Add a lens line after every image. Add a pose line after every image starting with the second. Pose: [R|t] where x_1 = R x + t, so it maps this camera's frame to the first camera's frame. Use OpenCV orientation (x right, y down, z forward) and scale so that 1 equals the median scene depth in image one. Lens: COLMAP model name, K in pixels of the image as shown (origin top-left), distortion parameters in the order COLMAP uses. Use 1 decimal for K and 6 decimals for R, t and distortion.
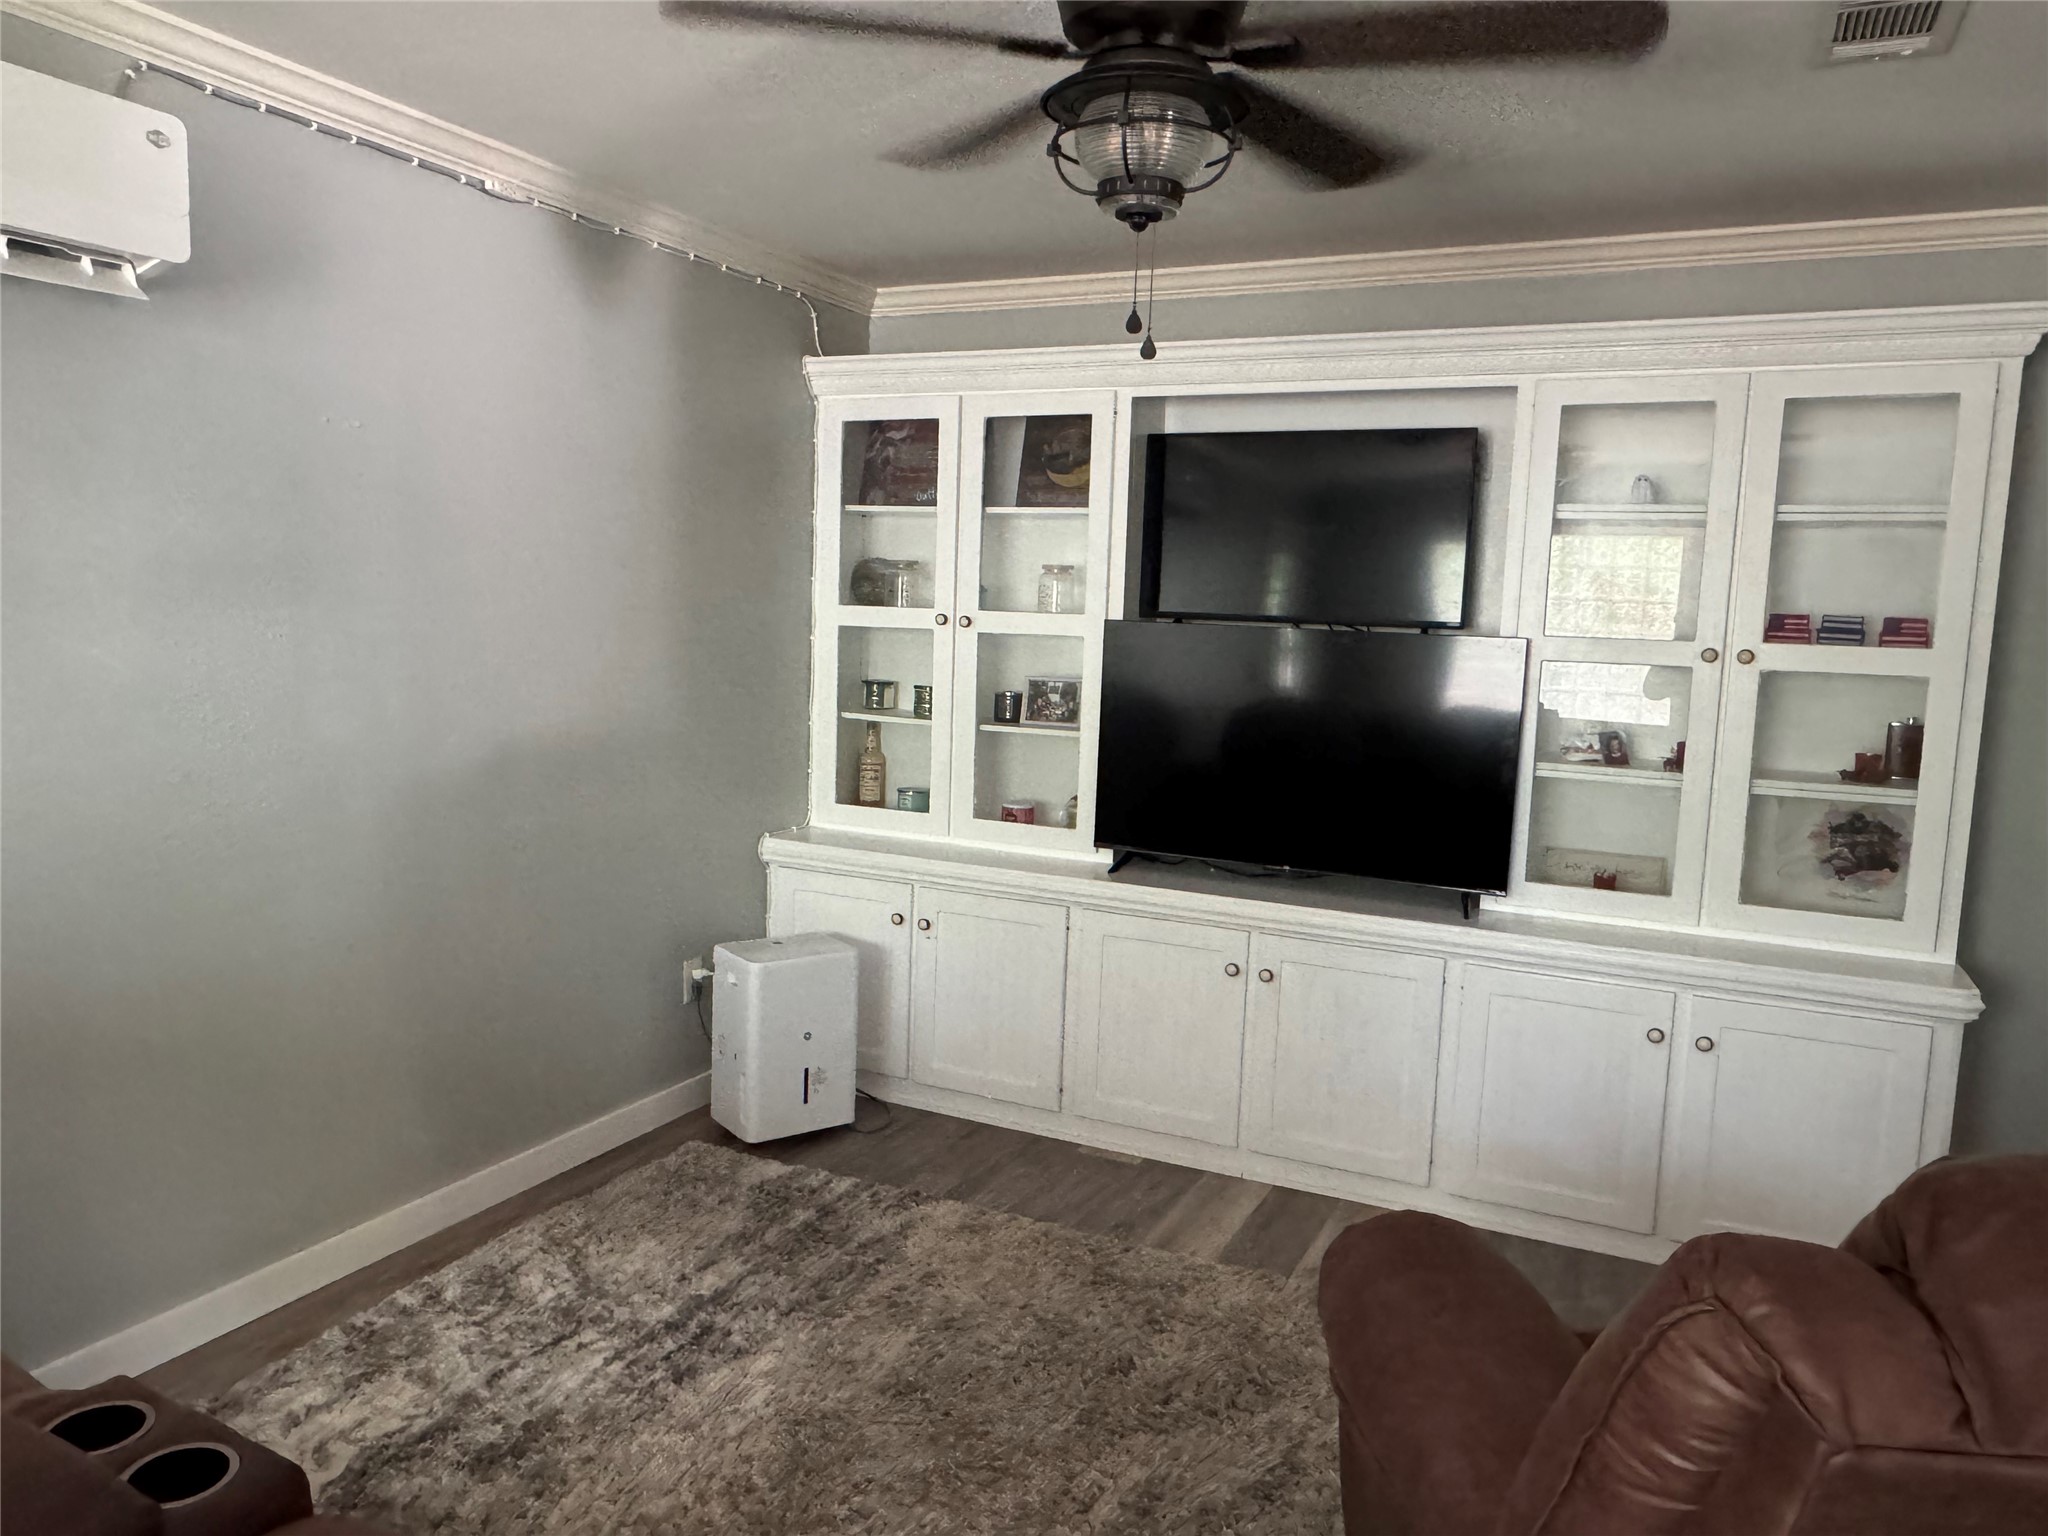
lens RADIAL K [[1432.8, 0, 1024.0], [0, 1432.8, 768.0], [0, 0, 1]] dist [0.003534, -0.000956]
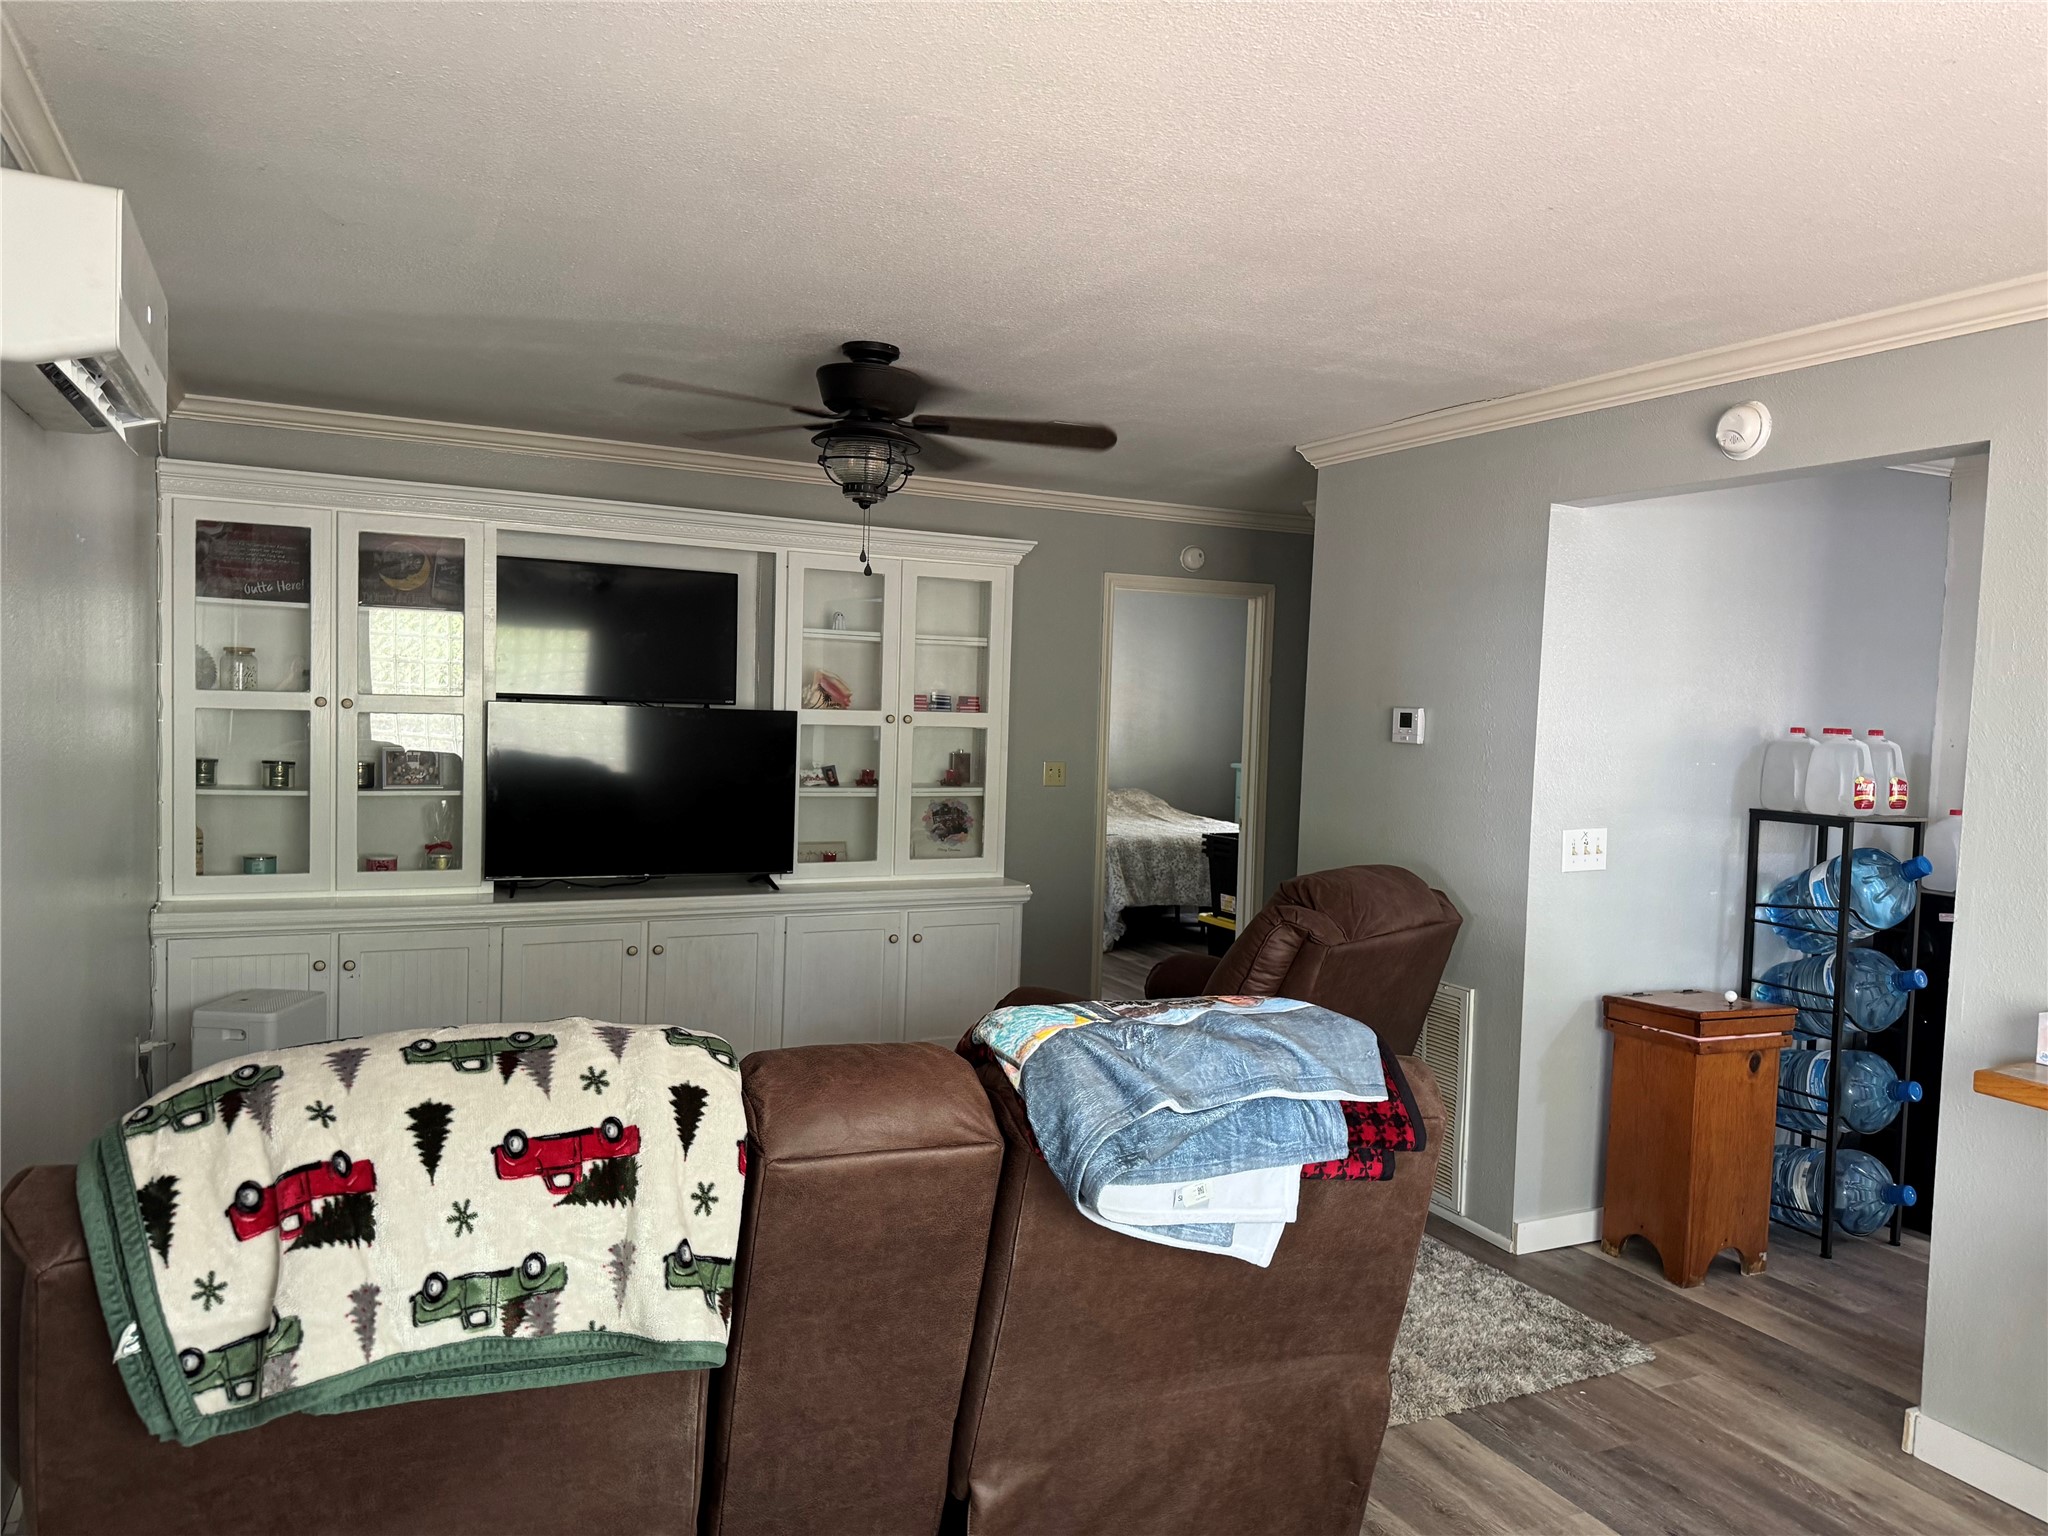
lens RADIAL K [[1416.2, 0, 1026.7], [0, 1416.2, 771.8], [0, 0, 1]] dist [0.047017, -0.050685]
pose [[0.606041, -0.056713, 0.793409, -0.721200], [0.079256, 0.996797, 0.010713, -0.018060], [-0.791475, 0.056390, 0.608594, -0.161793]]
